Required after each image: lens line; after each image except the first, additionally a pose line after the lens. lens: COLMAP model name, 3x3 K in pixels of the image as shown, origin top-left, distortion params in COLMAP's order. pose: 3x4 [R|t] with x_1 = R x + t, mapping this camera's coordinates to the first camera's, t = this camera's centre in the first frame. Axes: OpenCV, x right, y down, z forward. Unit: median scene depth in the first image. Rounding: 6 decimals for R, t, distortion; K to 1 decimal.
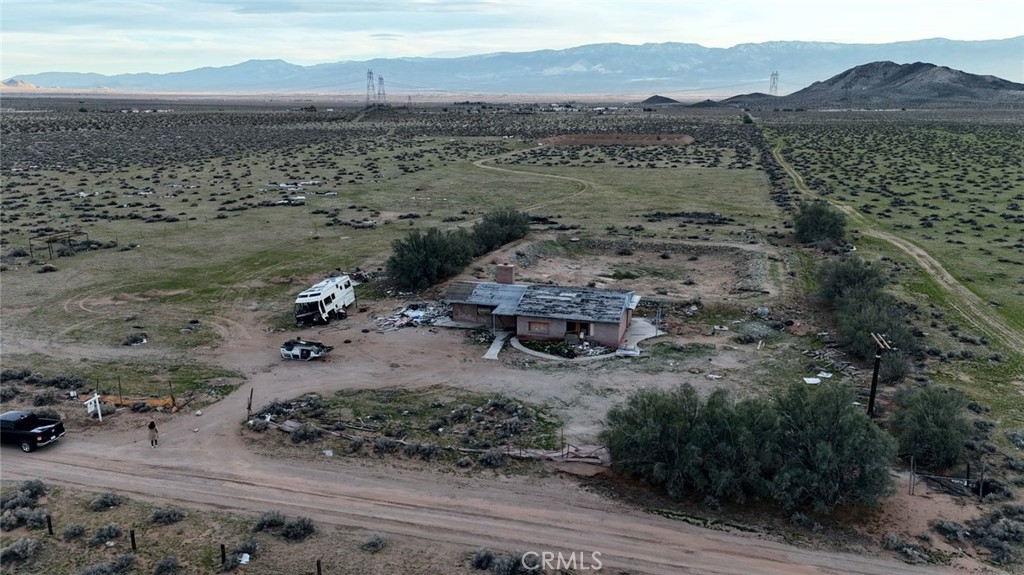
lens RADIAL K [[757.2, 0, 513.3], [0, 757.2, 287.4], [0, 0, 1]] dist [0.078842, -0.074596]
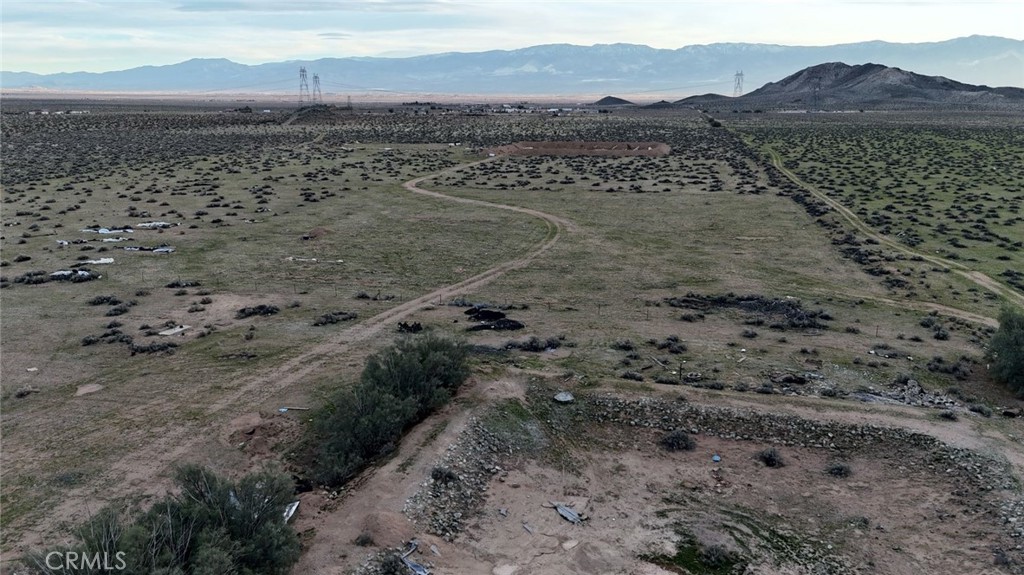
lens RADIAL K [[757.2, 0, 513.3], [0, 757.2, 287.4], [0, 0, 1]] dist [0.078842, -0.074596]
pose [[0.998097, -0.014318, 0.059978, 0.018761], [0.014349, 0.999897, -0.000093, -0.115489], [-0.059970, 0.000954, 0.998200, 0.451067]]
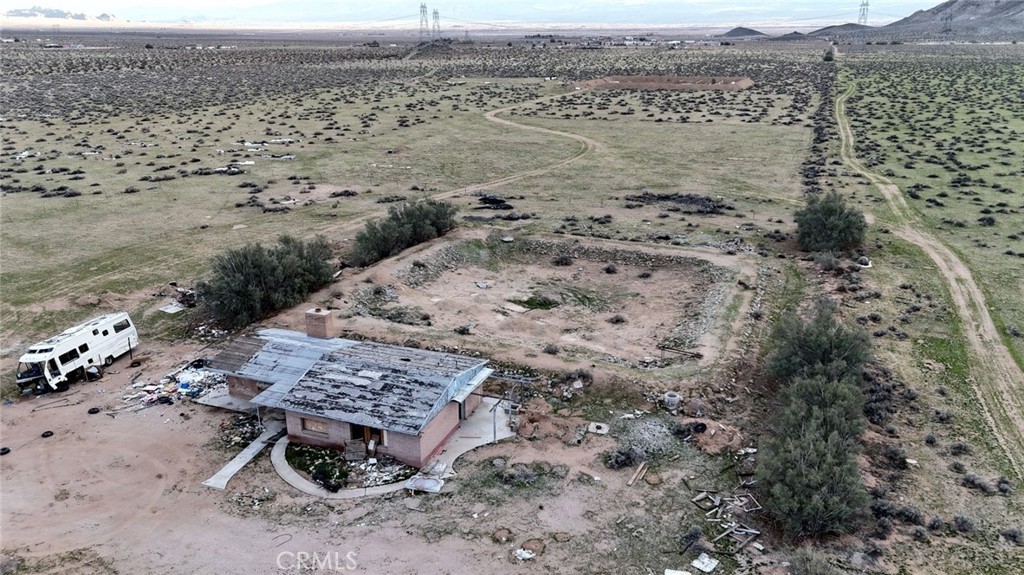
lens RADIAL K [[757.2, 0, 513.3], [0, 757.2, 287.4], [0, 0, 1]] dist [0.078842, -0.074596]
pose [[0.995132, 0.027994, -0.094495, 0.140464], [-0.020227, 0.996412, 0.082178, -0.067555], [0.096456, -0.079867, 0.992128, 0.185510]]
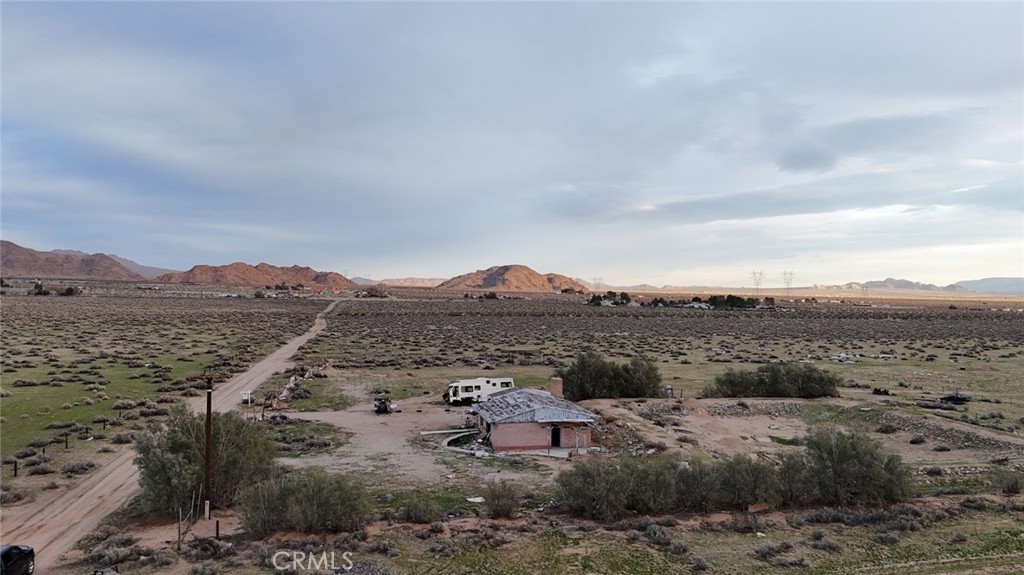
lens RADIAL K [[755.3, 0, 513.7], [0, 755.3, 290.8], [0, 0, 1]] dist [0.085653, -0.094159]
pose [[0.469393, 0.004040, -0.882980, 0.521732], [-0.227028, 0.966923, -0.116265, -0.006960], [0.853304, 0.255035, 0.454784, 0.262291]]
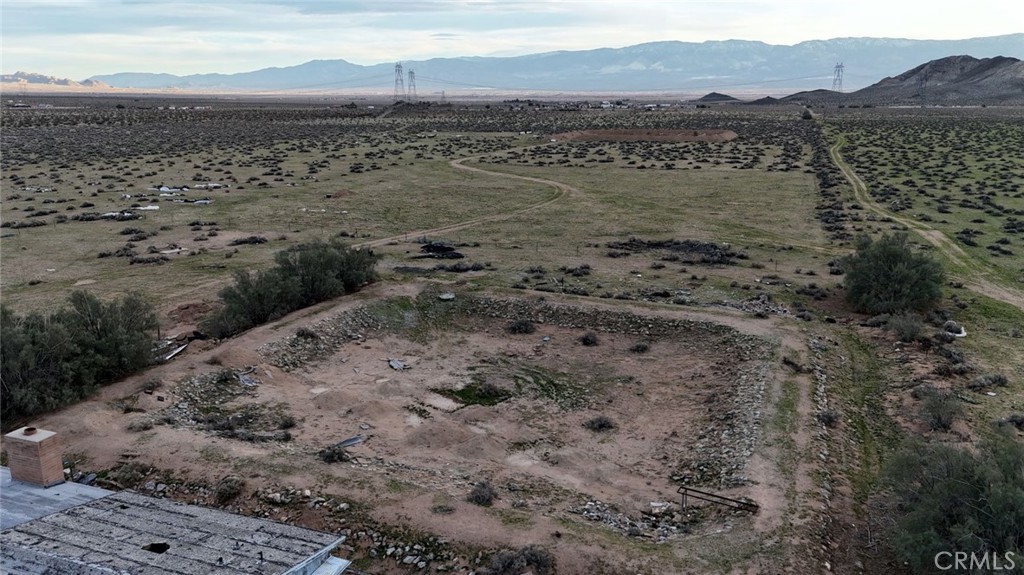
lens RADIAL K [[757.2, 0, 513.3], [0, 757.2, 287.4], [0, 0, 1]] dist [0.078842, -0.074596]
pose [[0.997327, 0.017366, -0.070980, 0.147707], [-0.017283, 0.999849, 0.001771, -0.062413], [0.071000, -0.000540, 0.997476, 0.378763]]
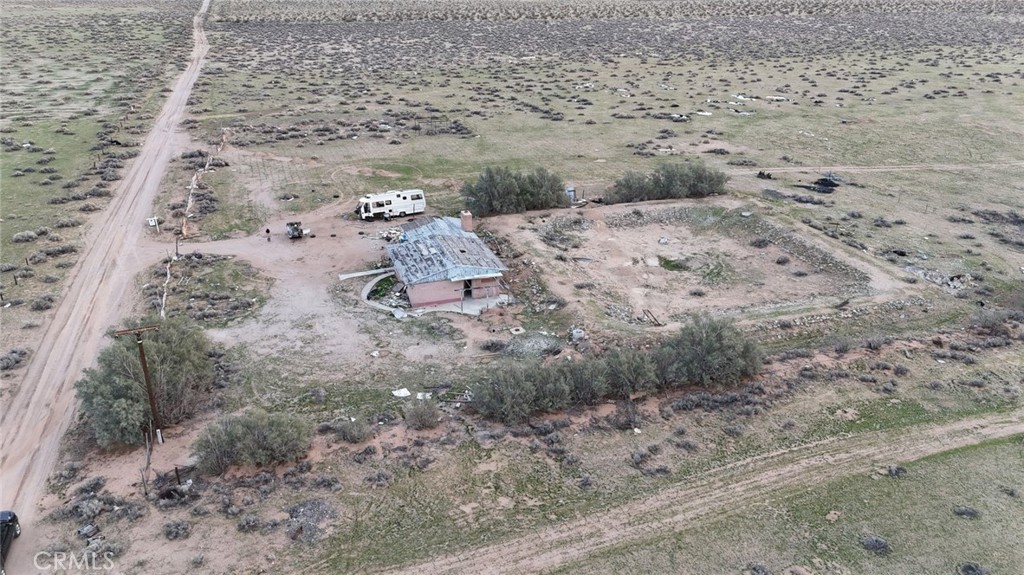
lens RADIAL K [[755.3, 0, 513.7], [0, 755.3, 290.8], [0, 0, 1]] dist [0.085653, -0.094159]
pose [[0.574090, 0.326279, -0.750974, 0.522099], [-0.205606, 0.945232, 0.253502, -0.126001], [0.792557, 0.008872, 0.609733, 0.231305]]
